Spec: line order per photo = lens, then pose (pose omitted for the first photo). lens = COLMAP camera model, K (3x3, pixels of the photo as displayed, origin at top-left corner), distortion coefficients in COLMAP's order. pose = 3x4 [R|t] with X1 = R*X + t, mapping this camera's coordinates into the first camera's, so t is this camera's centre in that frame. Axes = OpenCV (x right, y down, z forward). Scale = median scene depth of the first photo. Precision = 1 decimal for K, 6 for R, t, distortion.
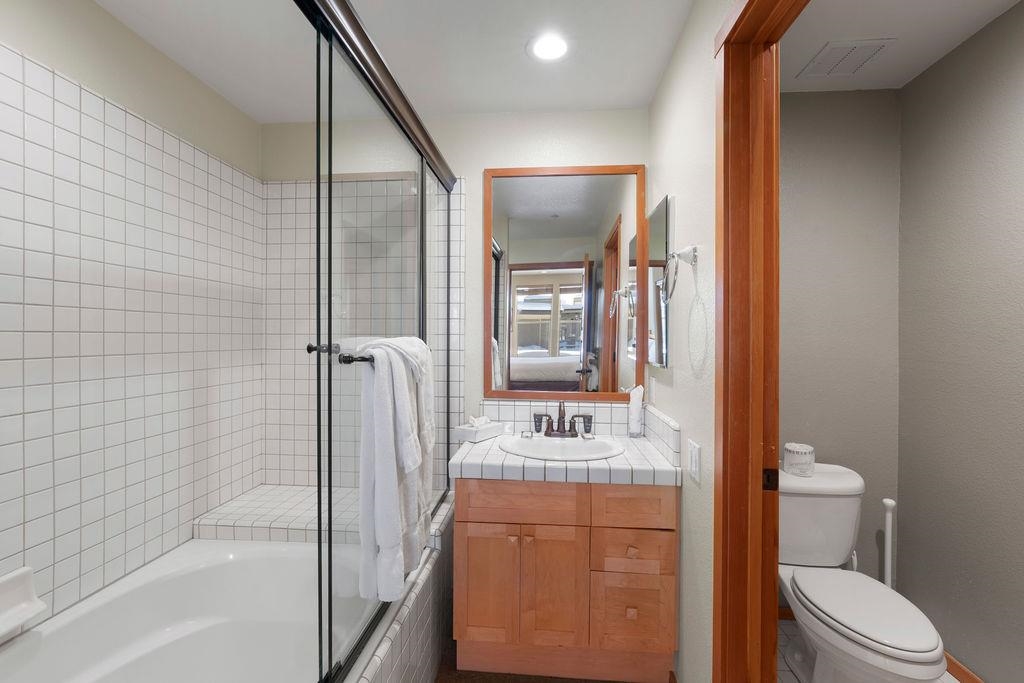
lens RADIAL K [[458.7, 0, 512.7], [0, 458.7, 339.6], [0, 0, 1]] dist [-0.000624, 0.000860]
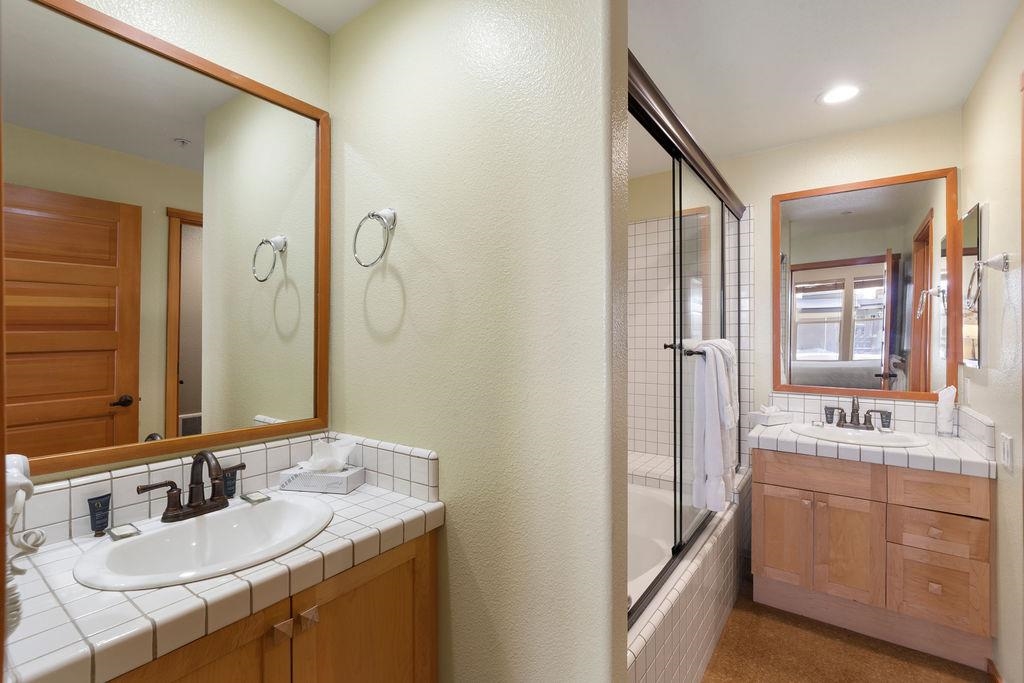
lens RADIAL K [[458.7, 0, 512.7], [0, 458.7, 339.6], [0, 0, 1]] dist [-0.000624, 0.000860]
pose [[0.858653, -0.004008, -0.512541, -0.035885], [0.001310, 0.999983, -0.005626, 0.002334], [0.512555, 0.004159, 0.858644, -0.379966]]
